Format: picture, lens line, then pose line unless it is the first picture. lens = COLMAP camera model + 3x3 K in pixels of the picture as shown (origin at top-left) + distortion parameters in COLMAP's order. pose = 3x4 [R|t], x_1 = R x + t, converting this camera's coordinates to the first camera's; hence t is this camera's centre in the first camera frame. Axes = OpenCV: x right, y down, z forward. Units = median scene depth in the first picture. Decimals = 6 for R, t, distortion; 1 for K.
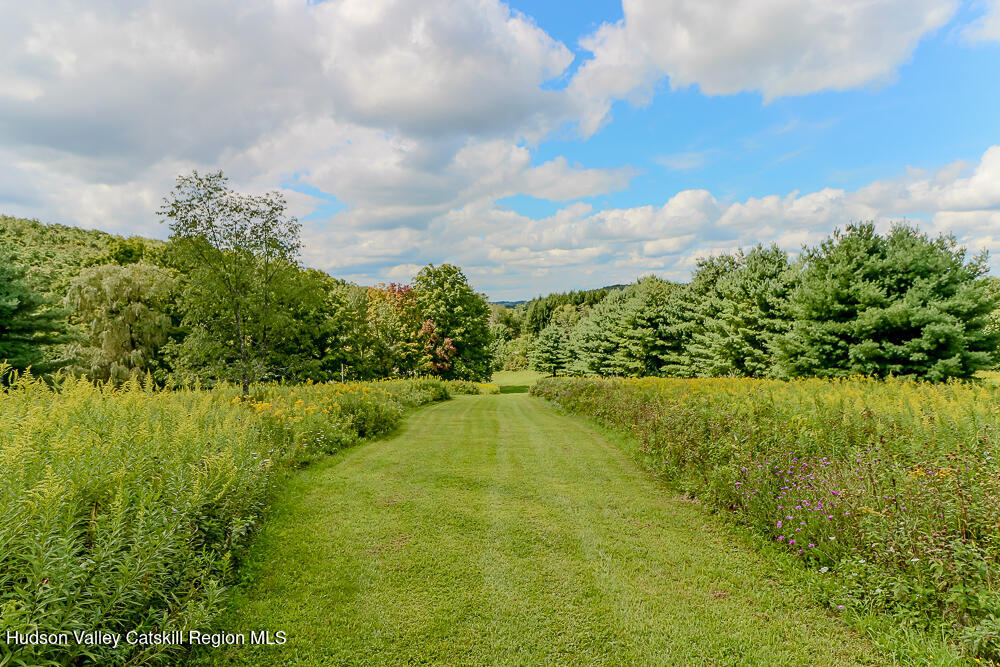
lens RADIAL K [[527.4, 0, 500.0], [0, 527.4, 333.5], [0, 0, 1]] dist [-0.002298, -0.000549]
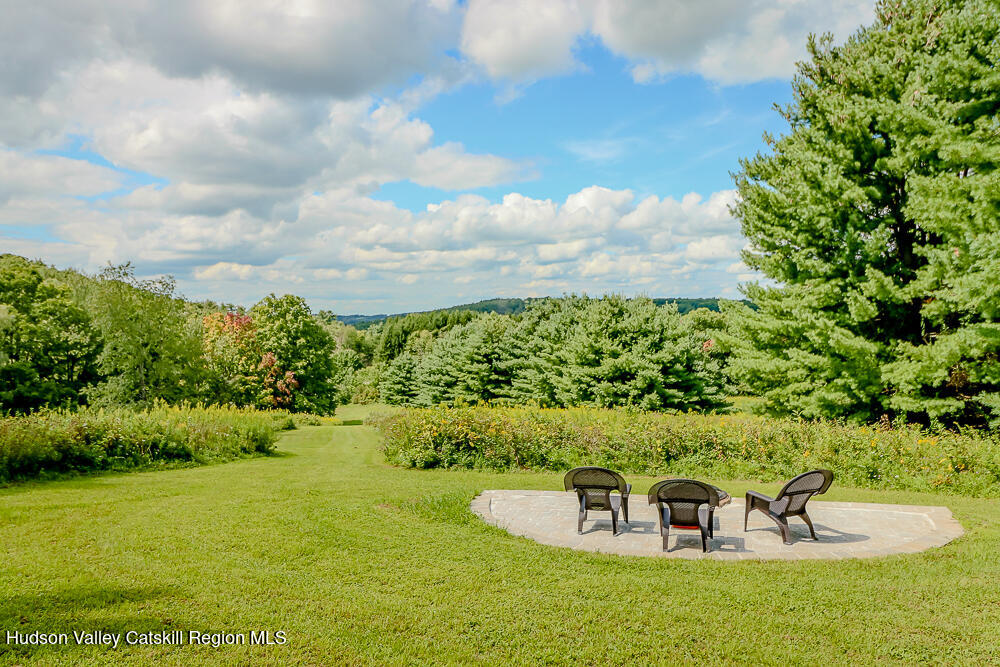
lens RADIAL K [[686.1, 0, 500.0], [0, 686.1, 333.5], [0, 0, 1]] dist [-0.001752, -0.000605]
pose [[0.977883, 0.013128, 0.208741, 0.016919], [-0.006867, 0.999505, -0.030691, -0.025621], [-0.209041, 0.028578, 0.977489, -0.336452]]
